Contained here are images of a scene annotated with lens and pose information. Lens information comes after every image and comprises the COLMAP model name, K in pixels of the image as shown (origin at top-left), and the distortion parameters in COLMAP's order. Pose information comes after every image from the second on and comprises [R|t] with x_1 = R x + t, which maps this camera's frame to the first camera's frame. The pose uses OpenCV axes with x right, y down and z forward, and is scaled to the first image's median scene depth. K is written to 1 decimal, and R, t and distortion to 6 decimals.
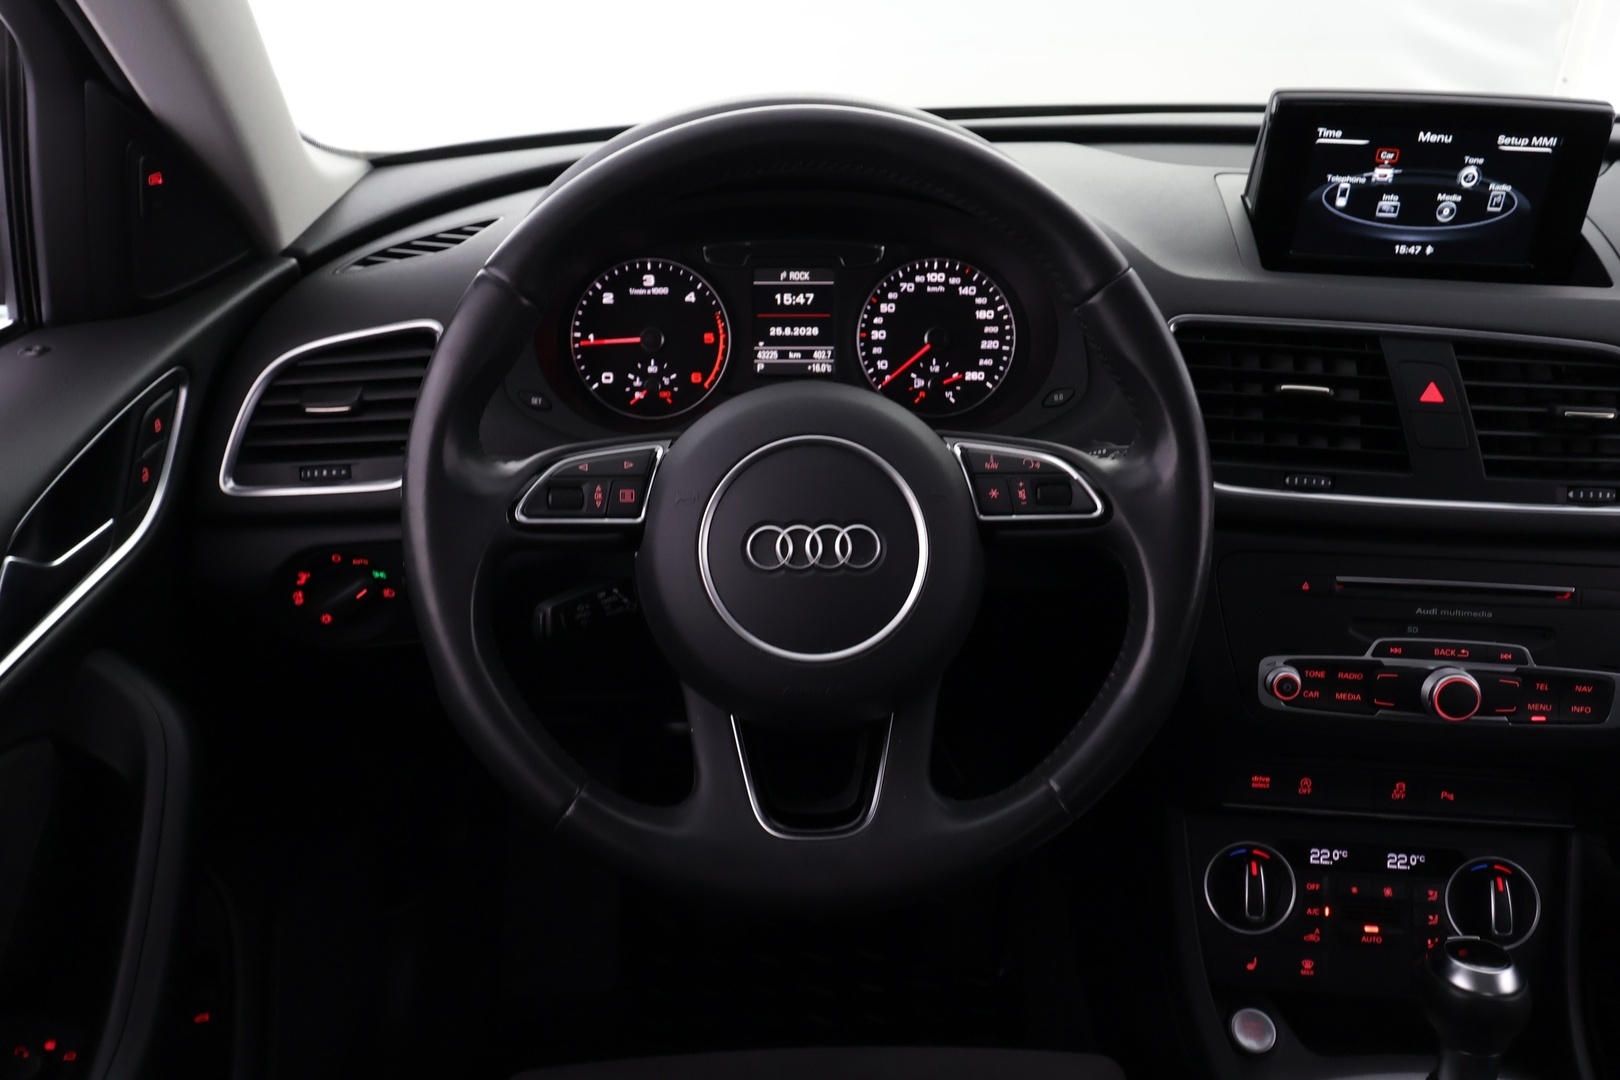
lens RADIAL K [[1238.7, 0, 788.1], [0, 1238.7, 544.2], [0, 0, 1]] dist [-0.024096, 0.015845]
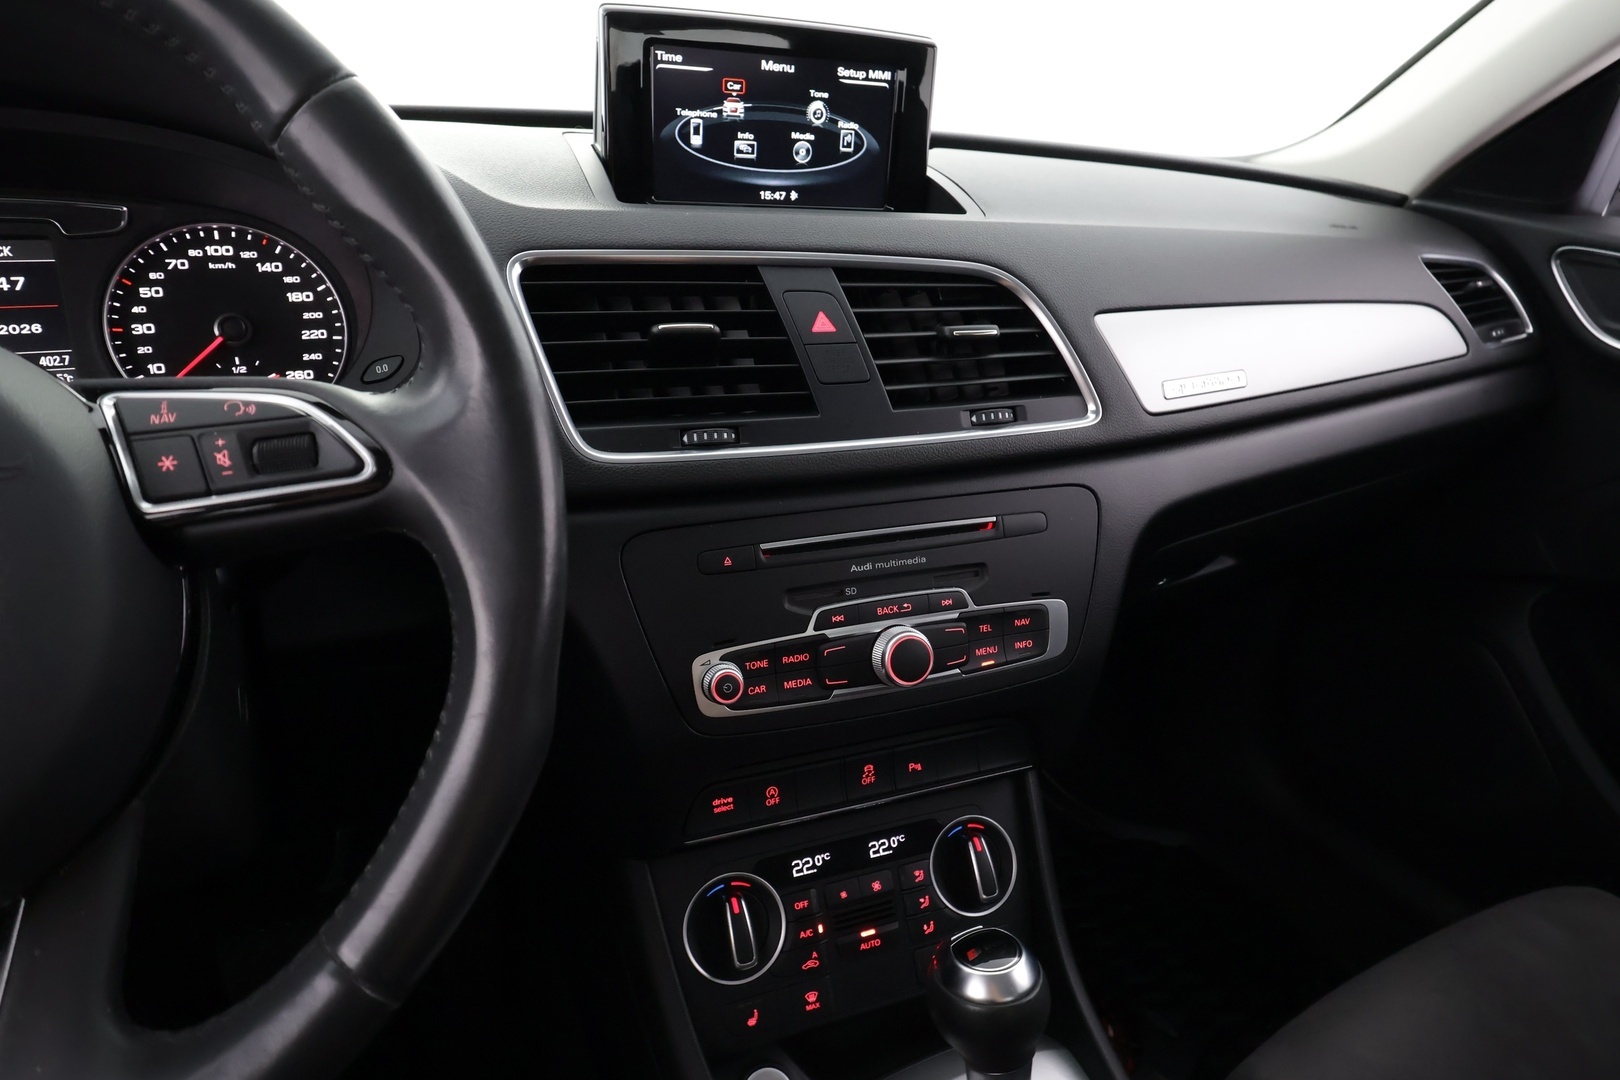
lens RADIAL K [[948.3, 0, 800.1], [0, 948.3, 538.1], [0, 0, 1]] dist [-0.005622, 0.001687]
pose [[0.890209, -0.145179, 0.431800, 0.174865], [0.174670, 0.984194, -0.029199, 0.041612], [-0.420736, 0.101415, 0.901497, 0.372378]]
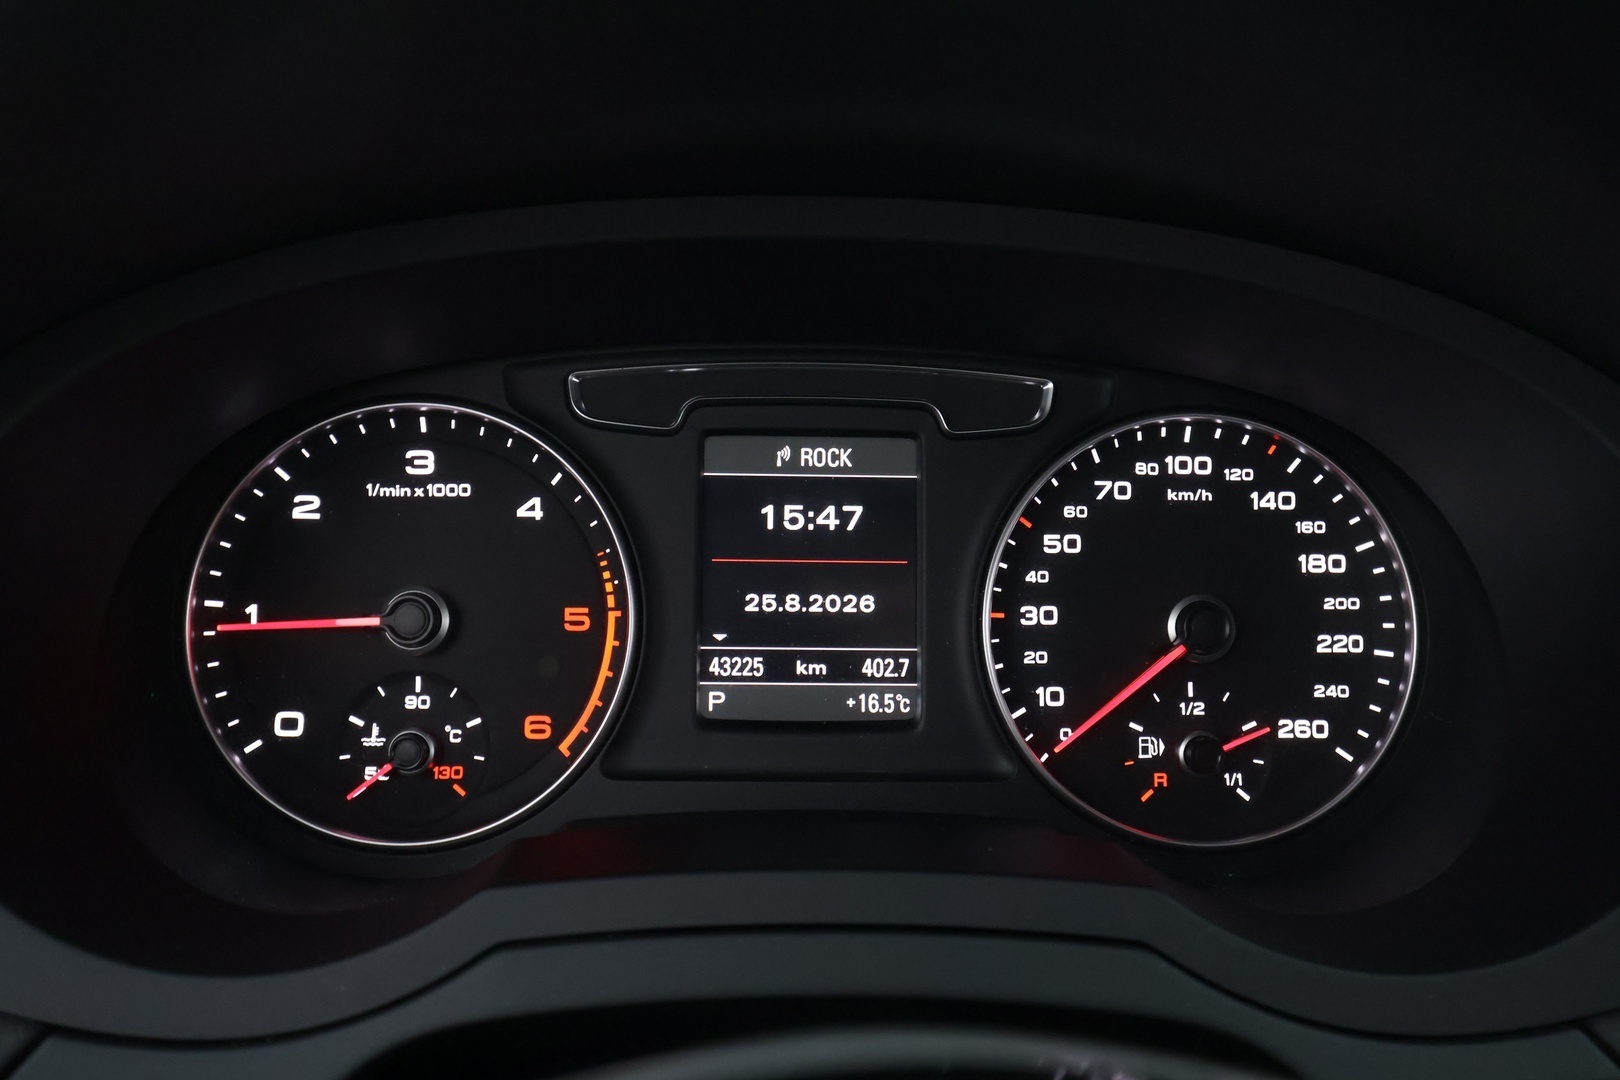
lens RADIAL K [[1257.3, 0, 791.0], [0, 1257.3, 514.1], [0, 0, 1]] dist [-0.002193, 0.016394]
pose [[0.999876, 0.012045, -0.010163, 0.003042], [-0.014003, 0.974887, -0.222257, -0.124938], [0.007230, 0.222372, 0.974935, 0.686633]]
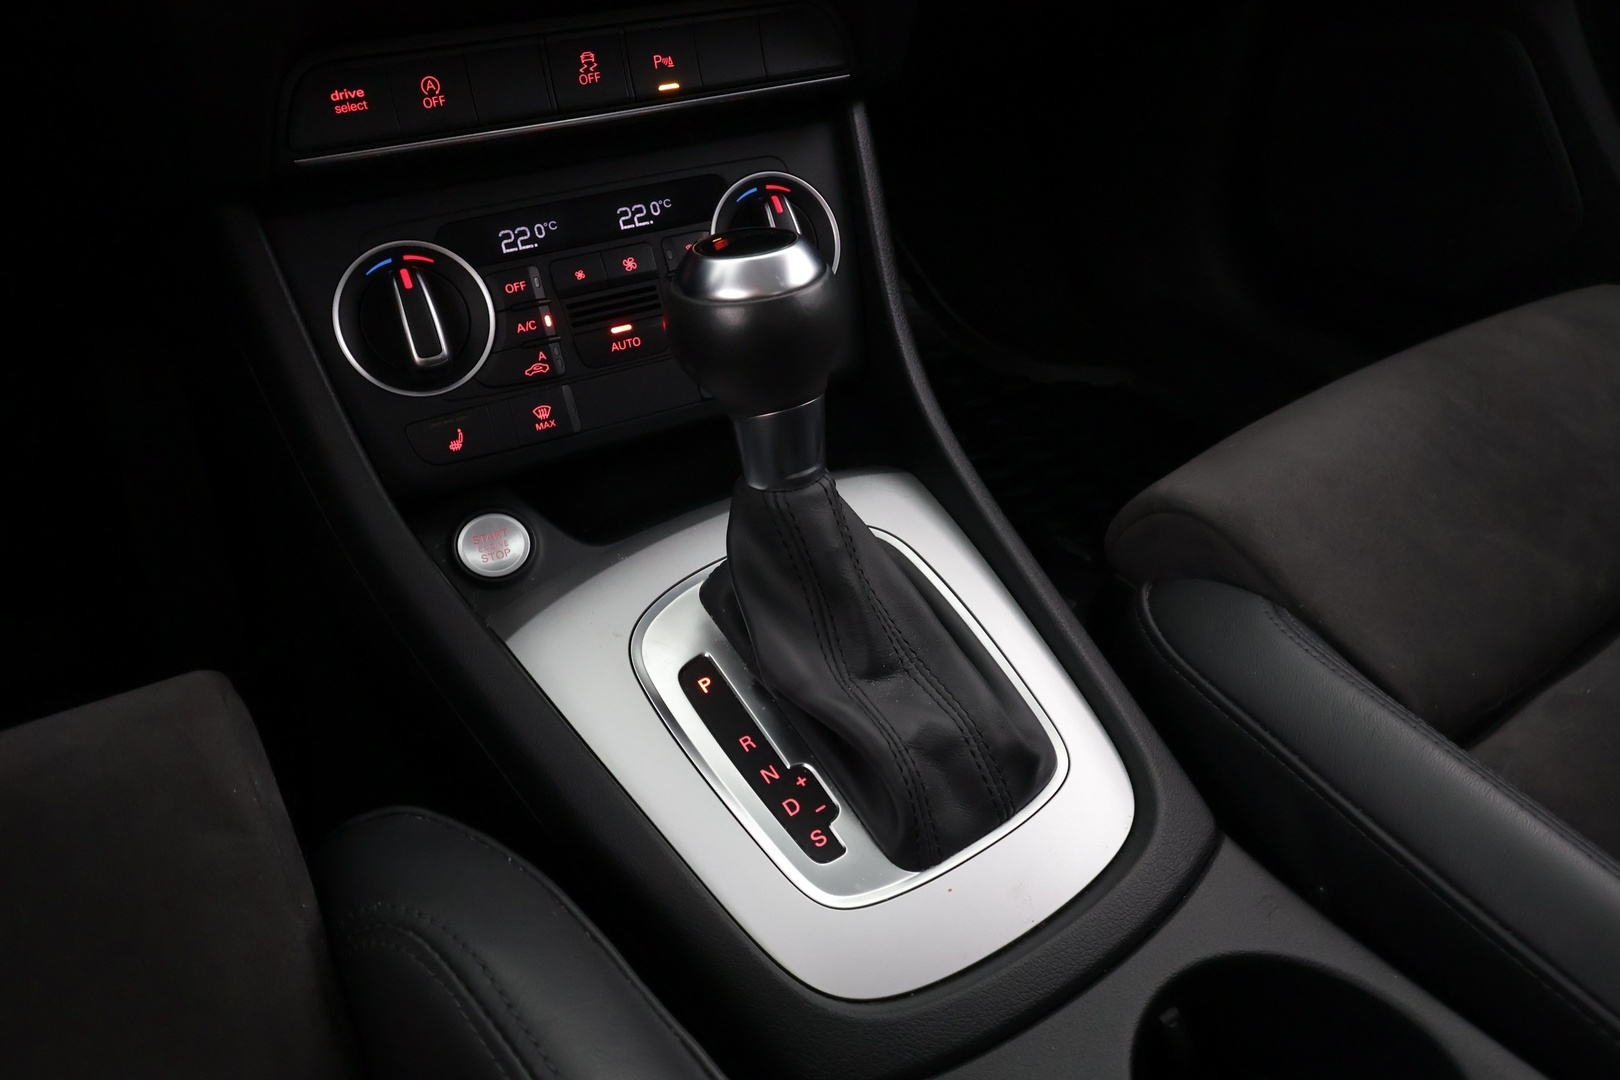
lens RADIAL K [[1143.4, 0, 797.8], [0, 1143.4, 538.8], [0, 0, 1]] dist [0.003828, -0.000216]
pose [[0.840745, -0.332702, 0.427151, 0.267046], [0.234712, 0.934903, 0.266208, 0.280296], [-0.487913, -0.123556, 0.864104, 0.443919]]
